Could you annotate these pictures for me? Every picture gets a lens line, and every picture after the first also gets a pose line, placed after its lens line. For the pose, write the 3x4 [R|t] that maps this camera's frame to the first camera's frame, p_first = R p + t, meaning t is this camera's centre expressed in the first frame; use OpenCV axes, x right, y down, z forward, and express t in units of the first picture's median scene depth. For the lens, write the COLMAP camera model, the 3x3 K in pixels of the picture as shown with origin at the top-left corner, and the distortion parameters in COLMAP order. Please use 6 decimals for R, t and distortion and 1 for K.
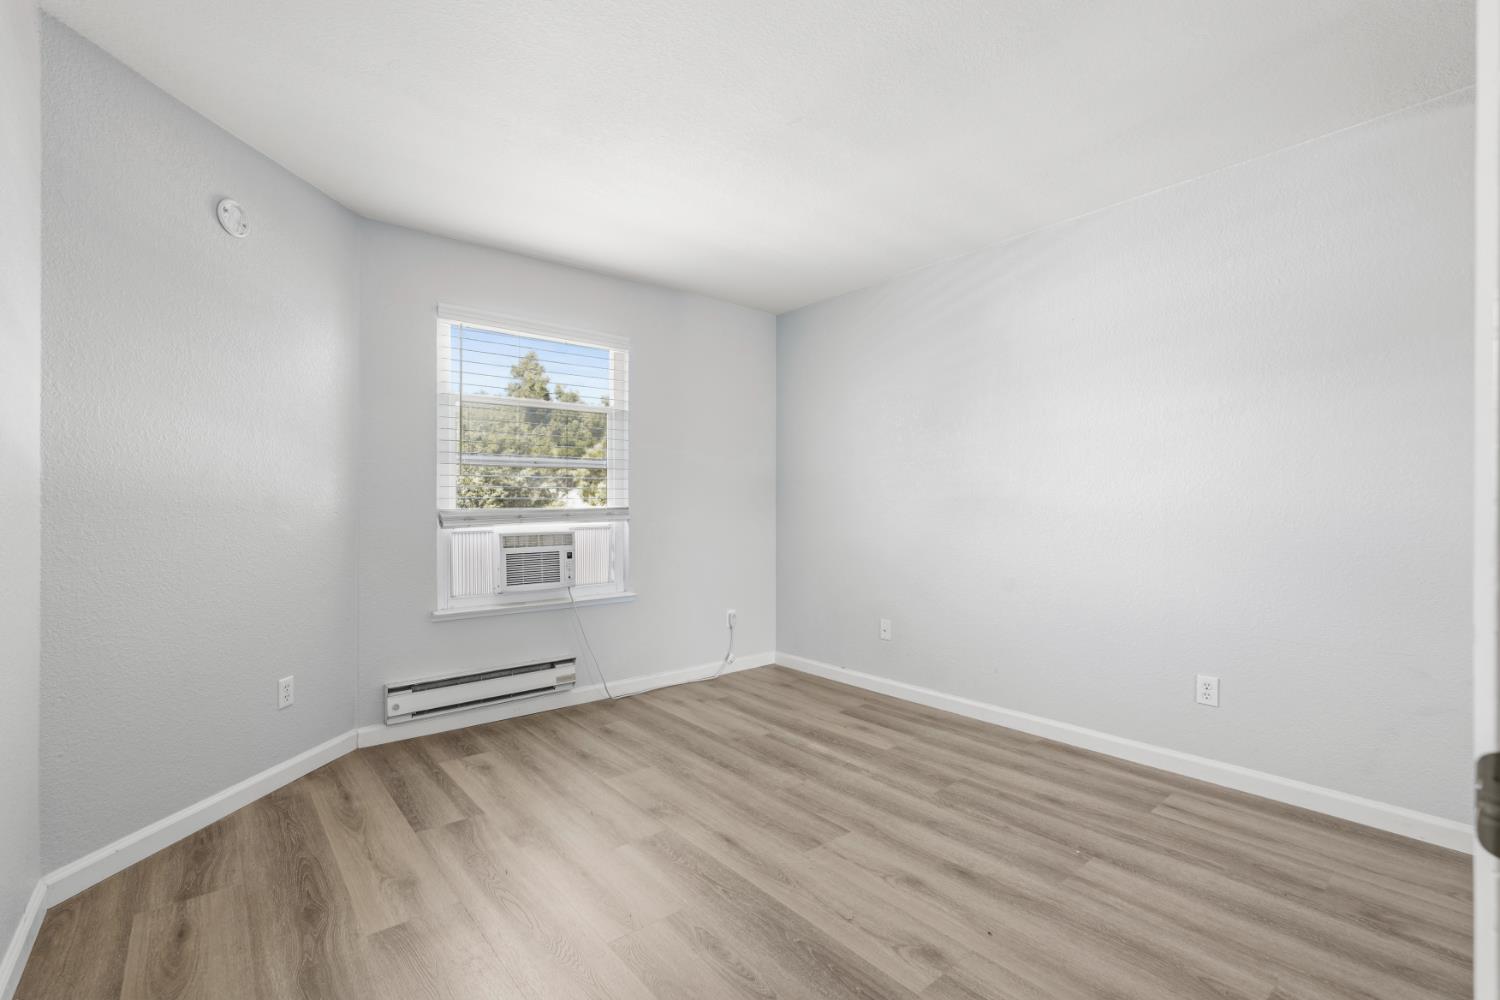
lens RADIAL K [[659.3, 0, 749.3], [0, 659.3, 500.0], [0, 0, 1]] dist [-0.014796, 0.007099]
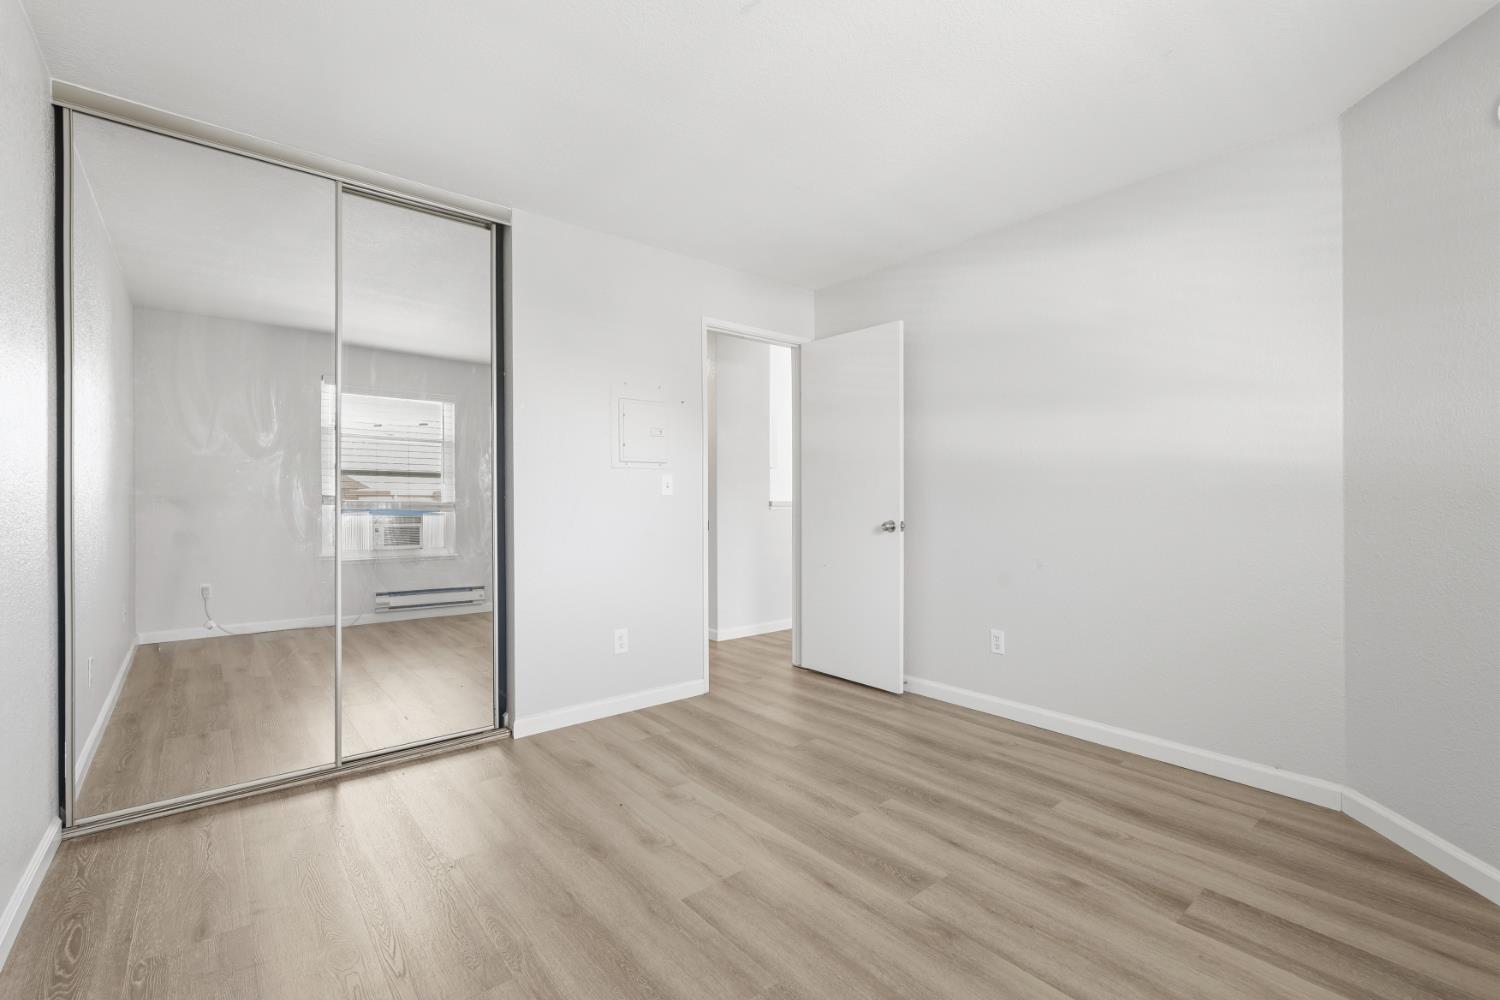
lens RADIAL K [[659.3, 0, 751.9], [0, 659.3, 500.0], [0, 0, 1]] dist [-0.014796, 0.007099]
pose [[-0.999998, 0.000203, -0.001818, 0.072646], [0.000200, 0.999999, 0.001283, 0.011618], [0.001818, 0.001283, -0.999998, 1.901030]]
